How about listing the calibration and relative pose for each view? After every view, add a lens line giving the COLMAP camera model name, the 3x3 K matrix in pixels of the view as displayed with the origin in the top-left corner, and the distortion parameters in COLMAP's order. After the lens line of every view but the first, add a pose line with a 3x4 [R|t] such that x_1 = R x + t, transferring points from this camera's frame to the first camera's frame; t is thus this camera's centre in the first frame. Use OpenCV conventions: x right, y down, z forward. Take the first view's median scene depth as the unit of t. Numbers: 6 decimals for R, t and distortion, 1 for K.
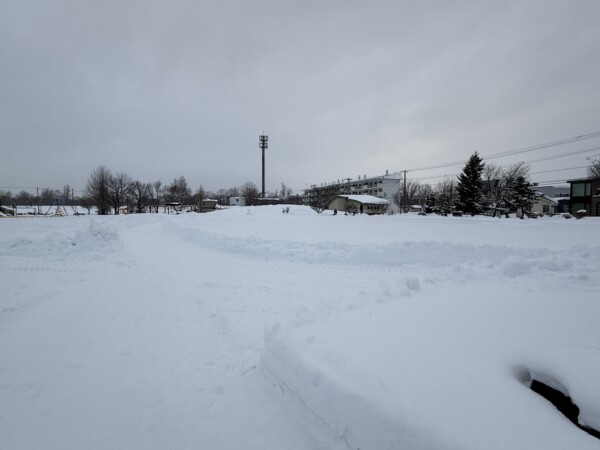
lens RADIAL K [[332.2, 0, 301.0], [0, 332.2, 224.1], [0, 0, 1]] dist [0.002423, 0.000172]
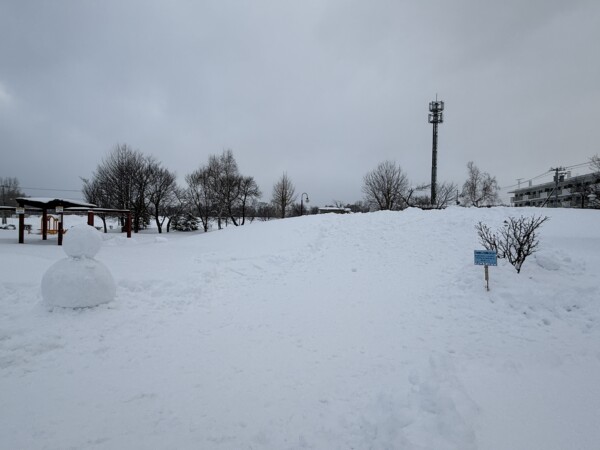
lens RADIAL K [[353.9, 0, 301.9], [0, 353.9, 225.3], [0, 0, 1]] dist [-0.000989, -0.000173]
pose [[0.879563, 0.011163, -0.475651, -0.019928], [-0.030181, 0.999020, -0.032364, -0.016708], [0.474823, 0.042822, 0.879039, 0.342306]]
